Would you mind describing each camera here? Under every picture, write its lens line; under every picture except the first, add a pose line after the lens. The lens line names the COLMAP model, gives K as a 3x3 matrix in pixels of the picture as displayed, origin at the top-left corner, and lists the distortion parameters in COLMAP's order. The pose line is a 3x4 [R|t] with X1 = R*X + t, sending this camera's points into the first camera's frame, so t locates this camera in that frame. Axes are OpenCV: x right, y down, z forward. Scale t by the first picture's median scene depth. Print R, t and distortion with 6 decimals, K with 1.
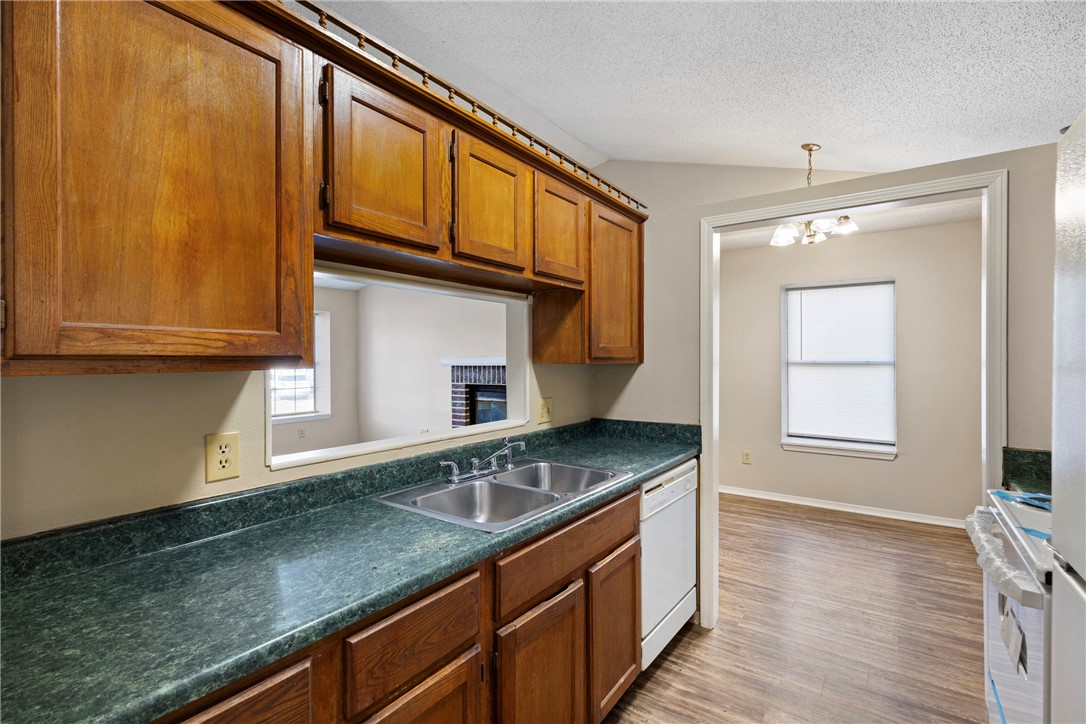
lens RADIAL K [[491.7, 0, 554.6], [0, 491.7, 360.7], [0, 0, 1]] dist [0.011872, 0.000586]
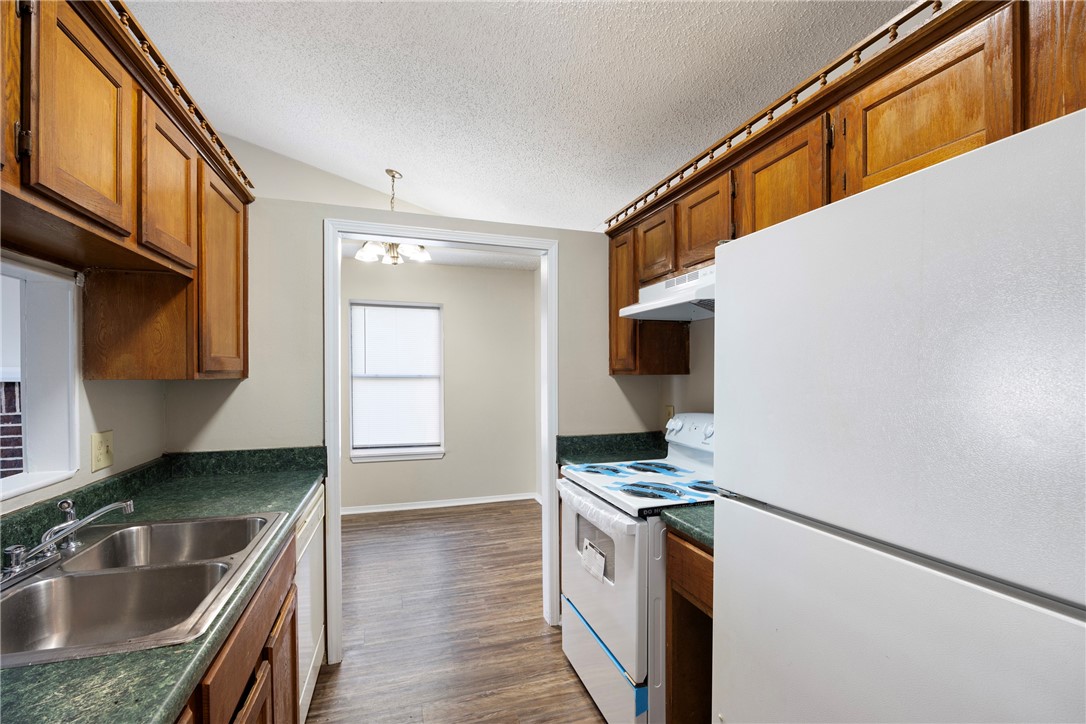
lens RADIAL K [[496.6, 0, 552.1], [0, 496.6, 377.9], [0, 0, 1]] dist [-0.008588, -0.000396]
pose [[0.601270, -0.004830, 0.799031, -0.182971], [-0.001546, 0.999973, 0.007209, -0.001888], [-0.799044, -0.005570, 0.601246, 0.118531]]
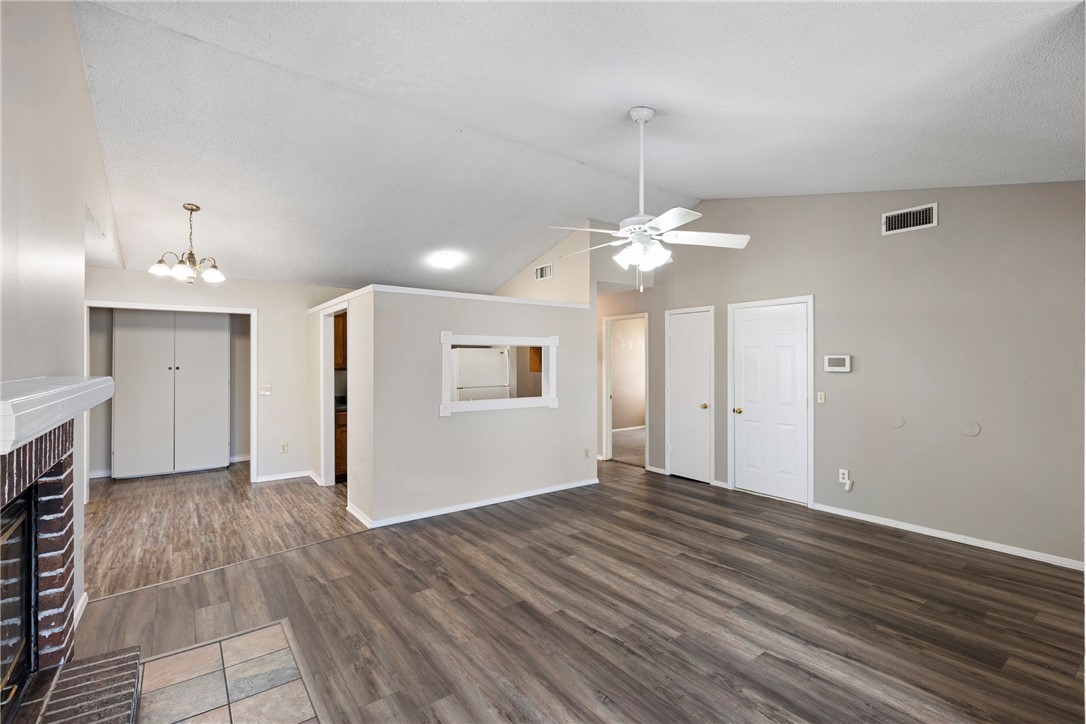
lens RADIAL K [[488.6, 0, 549.4], [0, 488.6, 359.5], [0, 0, 1]] dist [0.000100, 0.000259]
pose [[-0.948967, 0.009797, 0.315224, -1.050300], [0.008708, 0.999950, -0.004862, -0.039255], [-0.315255, -0.001869, -0.949005, 2.643467]]
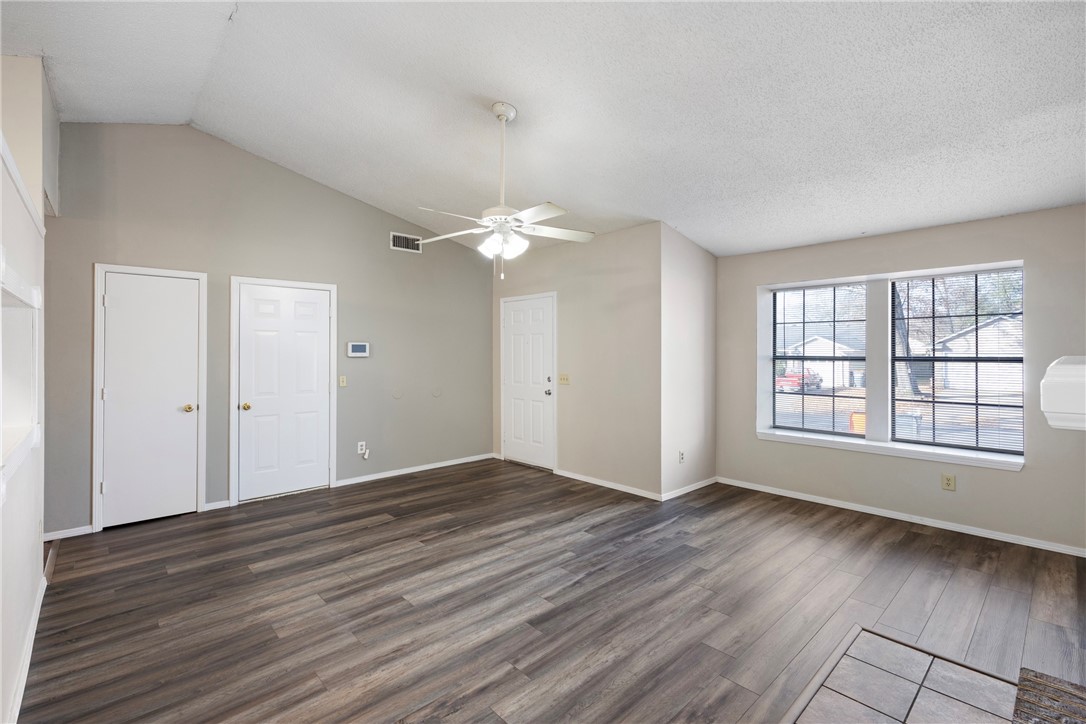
lens RADIAL K [[487.7, 0, 551.2], [0, 487.7, 348.9], [0, 0, 1]] dist [0.002309, 0.000174]
pose [[-0.209898, 0.003075, -0.977718, 0.371051], [0.002757, 0.999993, 0.002553, -0.029850], [0.977719, -0.002159, -0.209905, 1.798745]]
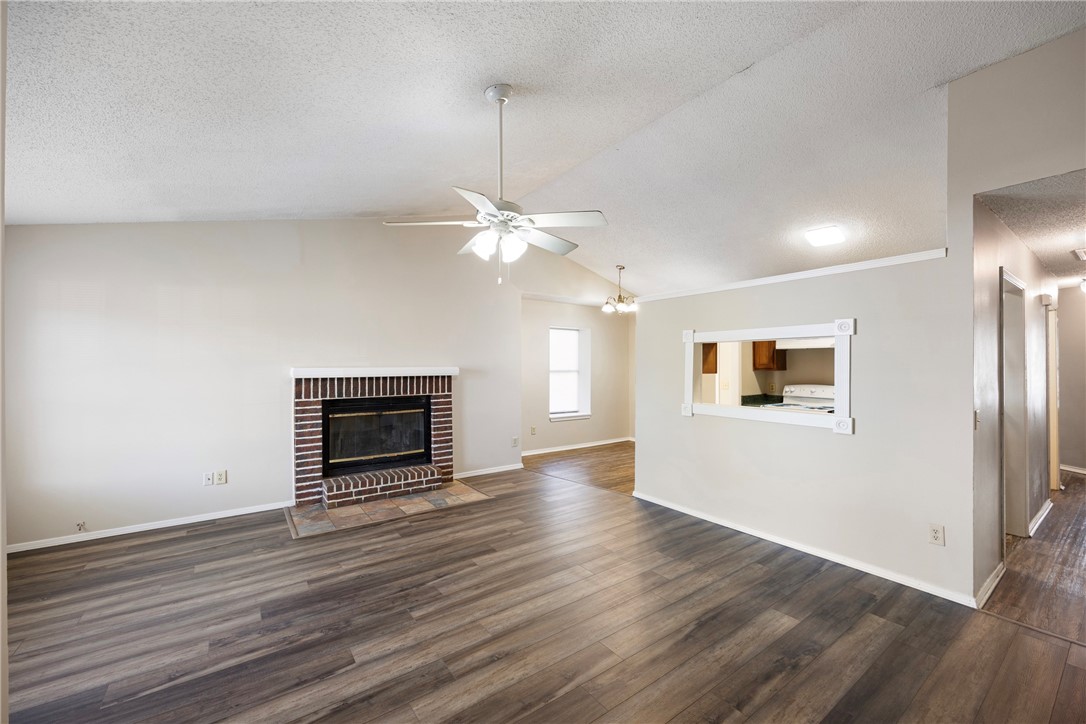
lens RADIAL K [[435.3, 0, 545.6], [0, 435.3, 365.1], [0, 0, 1]] dist [-0.002485, -0.000324]
pose [[0.331599, 0.003879, 0.943412, -1.812173], [-0.000084, 0.999992, -0.004082, -0.019683], [-0.943420, 0.001274, 0.331596, 0.955319]]
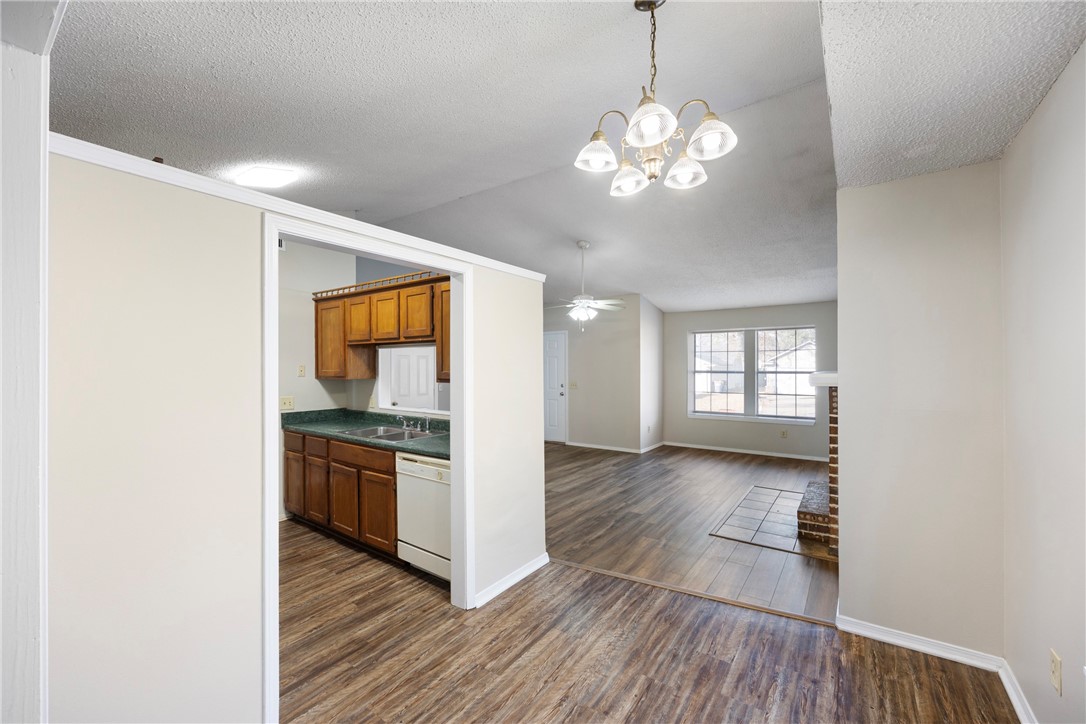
lens RADIAL K [[435.3, 0, 545.6], [0, 435.3, 365.1], [0, 0, 1]] dist [-0.002485, -0.000324]
pose [[-0.014996, 0.005971, -0.999870, 1.373872], [0.001260, 0.999981, 0.005953, -0.054197], [0.999887, -0.001170, -0.015004, 1.236057]]
